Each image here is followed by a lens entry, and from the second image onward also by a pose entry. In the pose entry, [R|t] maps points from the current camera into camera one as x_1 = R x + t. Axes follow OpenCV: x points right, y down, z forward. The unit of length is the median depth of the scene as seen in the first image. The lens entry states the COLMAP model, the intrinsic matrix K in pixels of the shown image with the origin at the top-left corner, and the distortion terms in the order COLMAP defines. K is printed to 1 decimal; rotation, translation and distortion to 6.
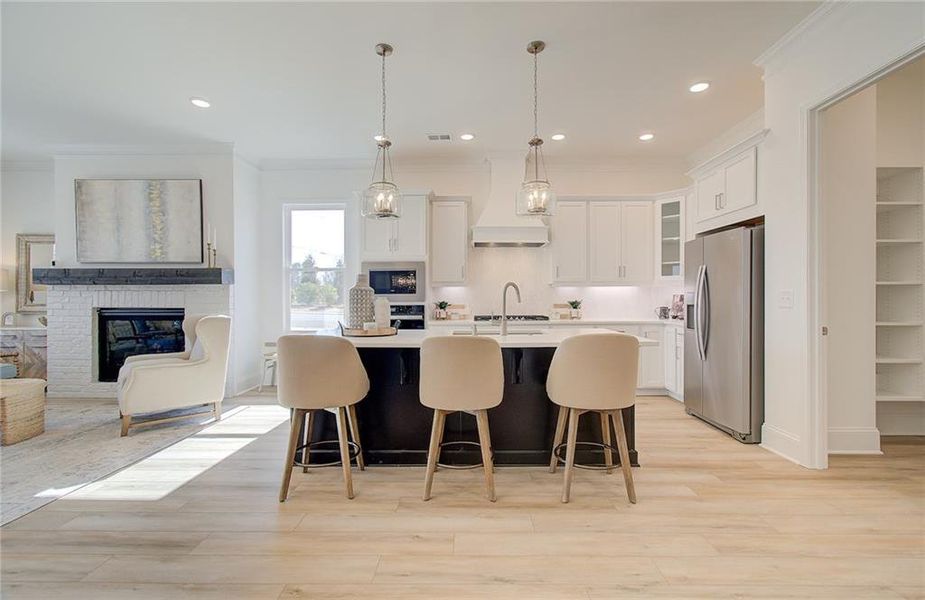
lens RADIAL K [[404.0, 0, 469.2], [0, 404.0, 298.7], [0, 0, 1]] dist [-0.001957, 0.000737]
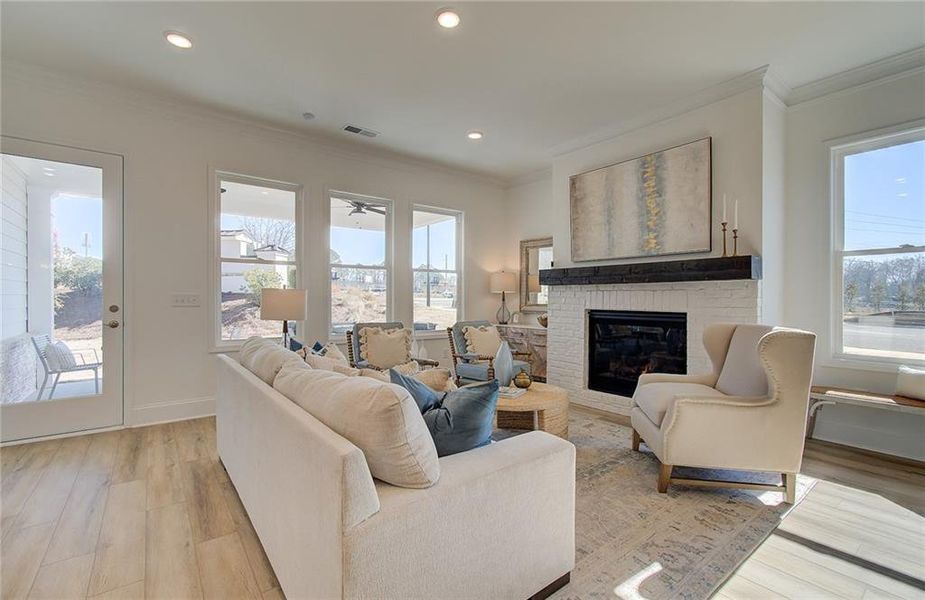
lens RADIAL K [[416.6, 0, 463.9], [0, 416.6, 295.9], [0, 0, 1]] dist [-0.002212, 0.006492]
pose [[0.611455, -0.001992, -0.791277, -0.341073], [-0.004309, 0.999974, -0.005847, -0.001774], [0.791268, 0.006985, 0.611430, 0.187307]]
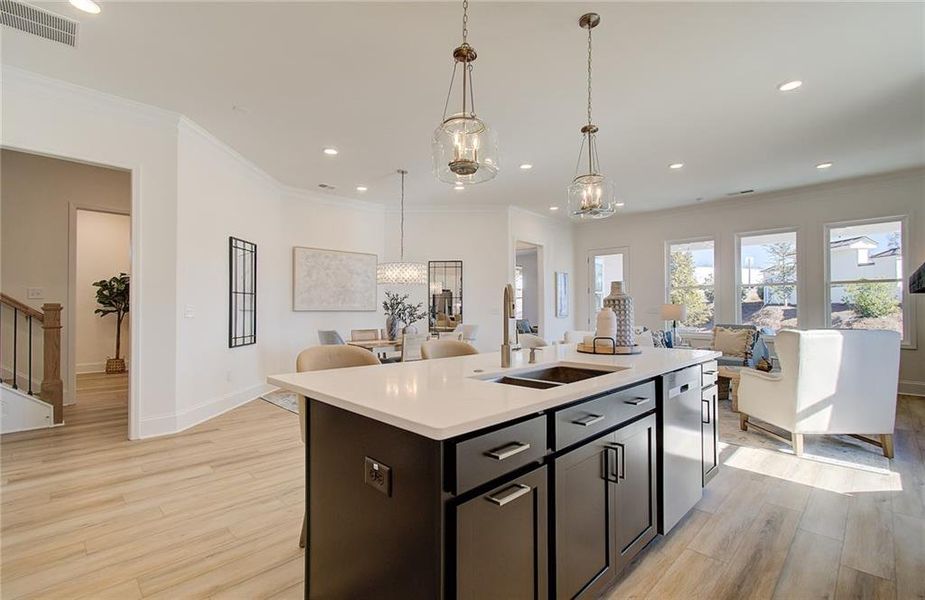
lens RADIAL K [[416.6, 0, 457.4], [0, 416.6, 304.9], [0, 0, 1]] dist [-0.002212, 0.006492]
pose [[-0.712121, -0.004542, -0.702042, 0.385862], [0.003583, 0.999943, -0.010105, -0.001344], [0.702047, -0.009711, -0.712064, 0.907604]]
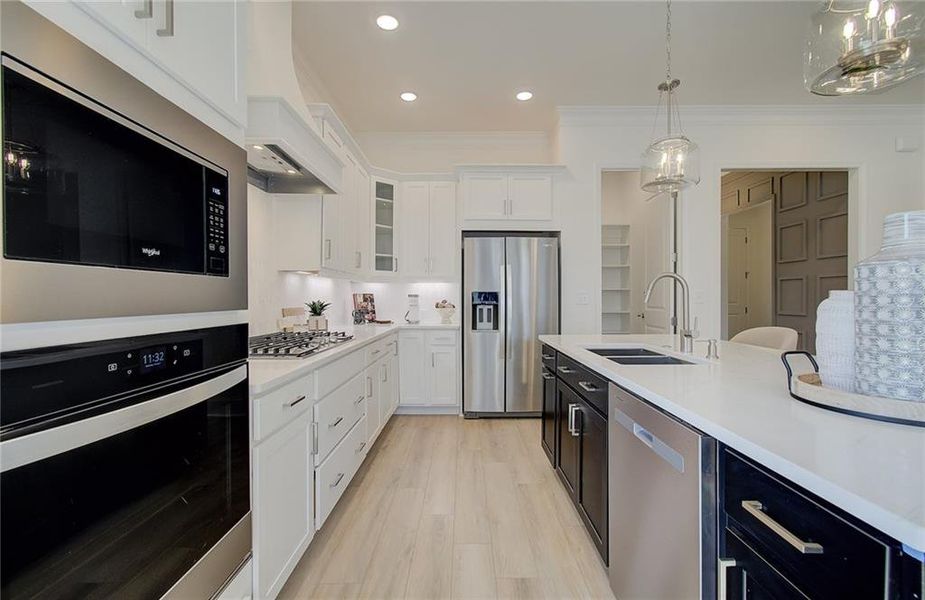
lens RADIAL K [[416.6, 0, 461.4], [0, 416.6, 299.9], [0, 0, 1]] dist [-0.002212, 0.006492]
pose [[0.006015, -0.001027, 0.999981, -0.373717], [0.001811, 0.999998, 0.001016, 0.002801], [-0.999980, 0.001805, 0.006017, 0.864539]]
